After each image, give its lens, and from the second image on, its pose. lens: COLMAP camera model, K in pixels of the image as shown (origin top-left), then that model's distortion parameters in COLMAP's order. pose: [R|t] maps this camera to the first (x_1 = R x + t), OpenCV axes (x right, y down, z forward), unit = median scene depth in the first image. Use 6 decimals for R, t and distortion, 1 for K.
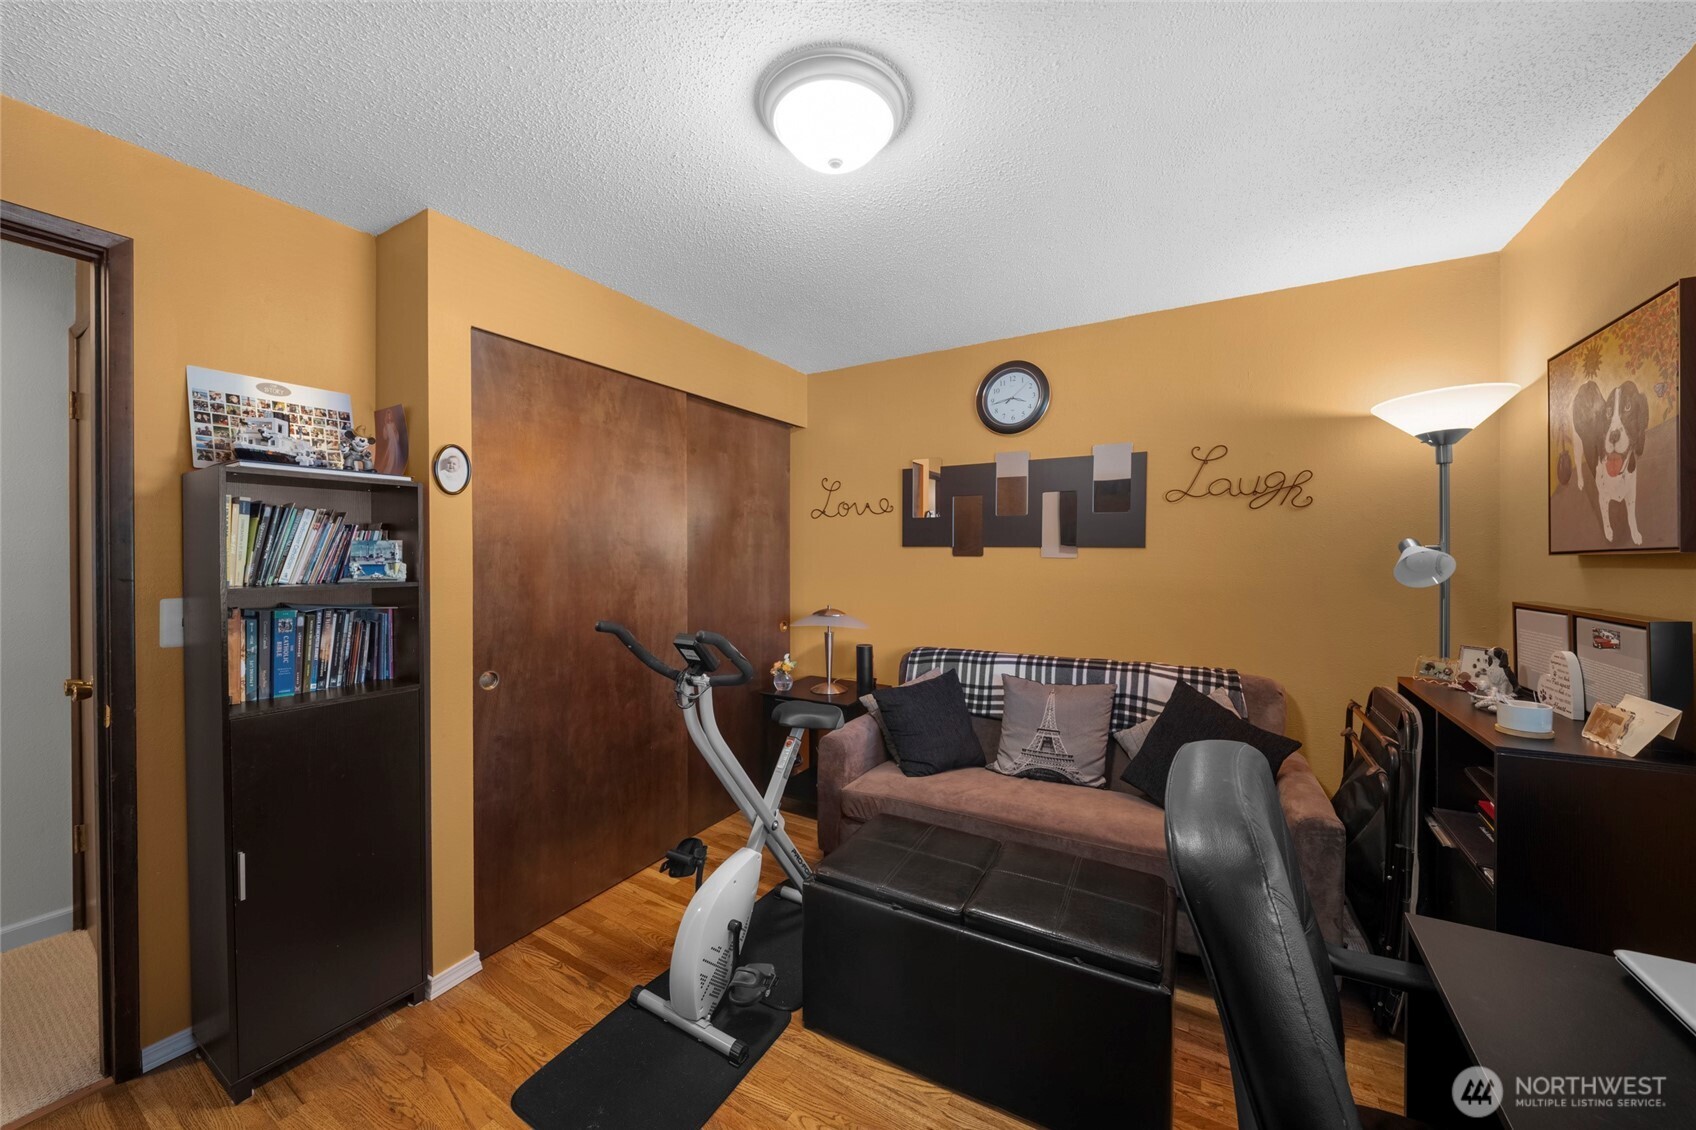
lens RADIAL K [[600.4, 0, 851.7], [0, 600.4, 551.1], [0, 0, 1]] dist [-0.000980, -0.000063]
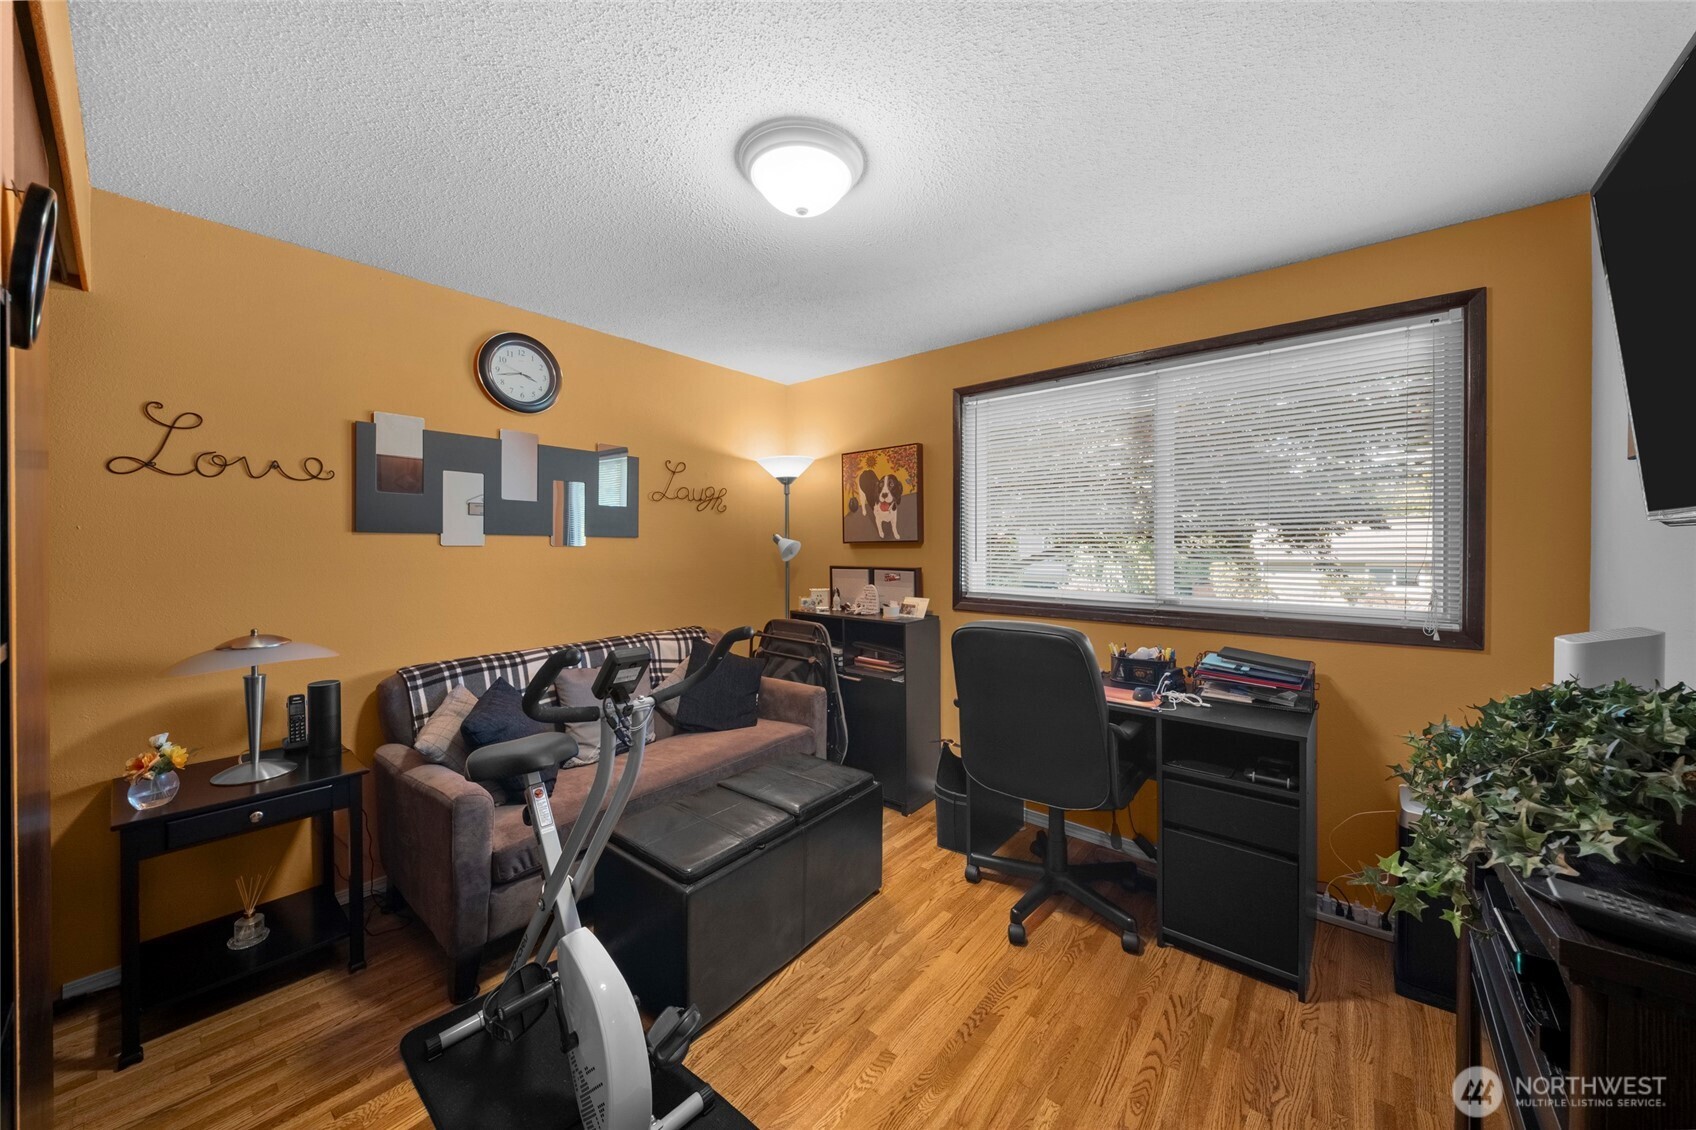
lens RADIAL K [[600.4, 0, 851.7], [0, 600.4, 551.1], [0, 0, 1]] dist [-0.000980, -0.000063]
pose [[0.157174, -0.011098, 0.987509, -0.675360], [-0.003092, 0.999926, 0.011729, 0.005782], [-0.987566, -0.004896, 0.157128, 0.426289]]
